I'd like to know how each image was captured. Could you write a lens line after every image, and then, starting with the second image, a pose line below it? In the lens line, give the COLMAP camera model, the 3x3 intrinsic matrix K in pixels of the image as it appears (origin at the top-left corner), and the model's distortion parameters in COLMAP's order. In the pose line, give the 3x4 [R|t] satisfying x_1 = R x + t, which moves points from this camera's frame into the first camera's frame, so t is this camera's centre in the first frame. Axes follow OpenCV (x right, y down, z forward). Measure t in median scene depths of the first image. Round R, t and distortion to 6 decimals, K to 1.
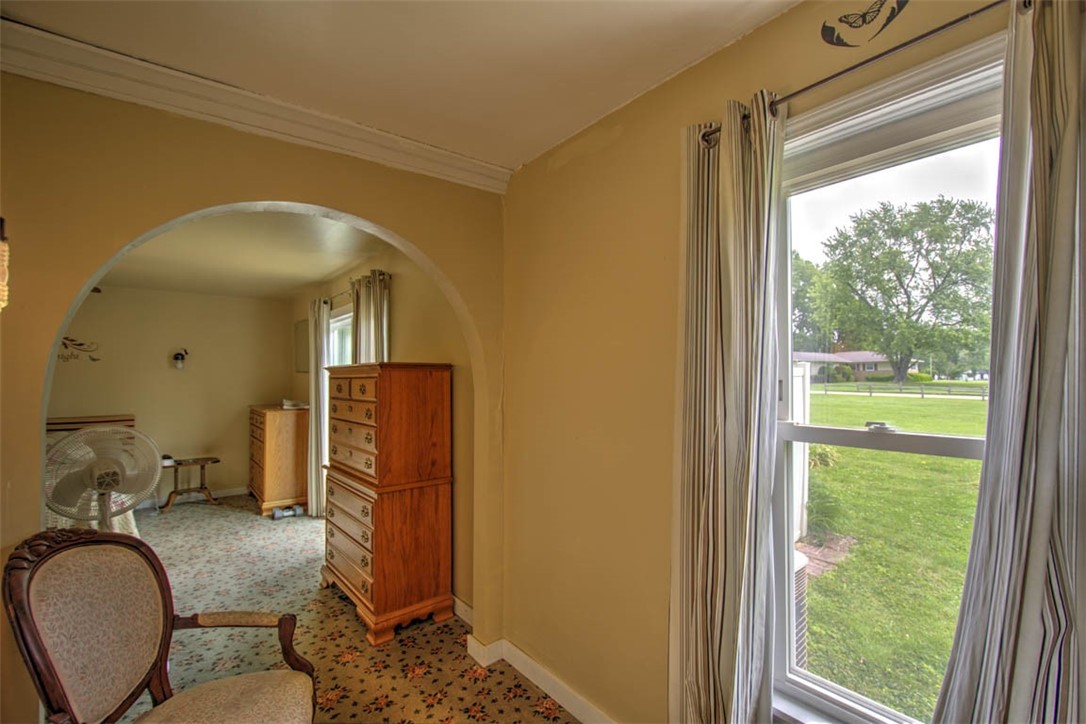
lens RADIAL K [[457.6, 0, 543.5], [0, 457.6, 364.0], [0, 0, 1]] dist [0.002729, -0.000510]
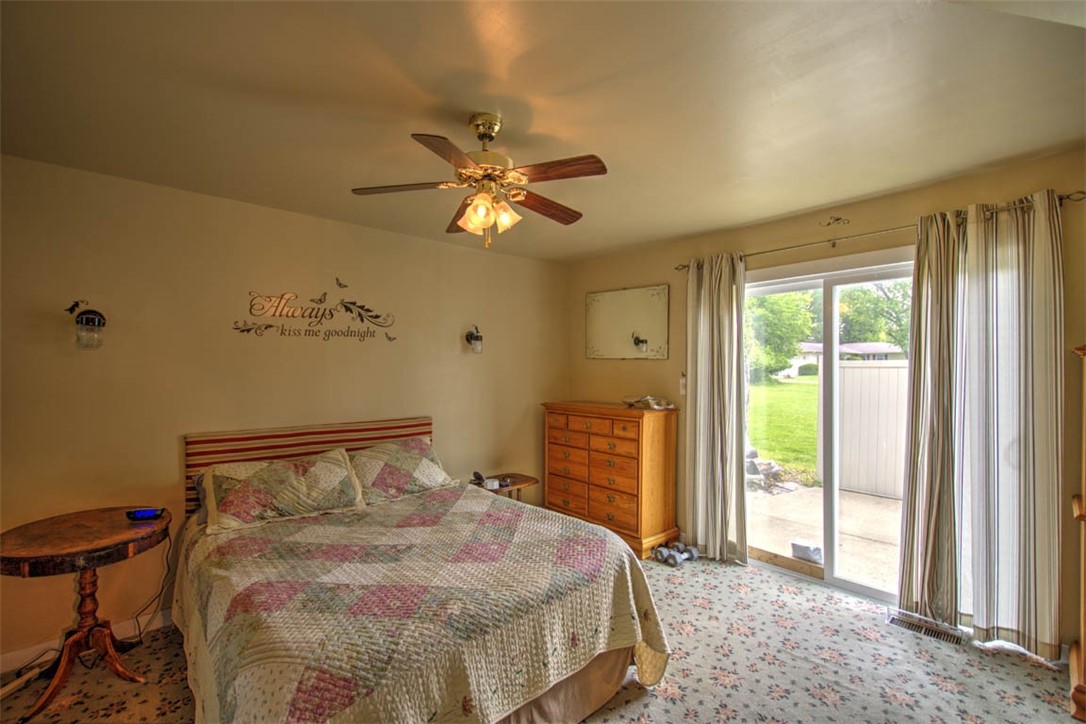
lens RADIAL K [[457.6, 0, 542.6], [0, 457.6, 368.3], [0, 0, 1]] dist [0.002729, -0.000510]
pose [[0.999200, 0.004195, 0.039759, -0.775010], [-0.005473, 0.999470, 0.032093, 0.011851], [-0.039604, -0.032285, 0.998694, 0.290947]]
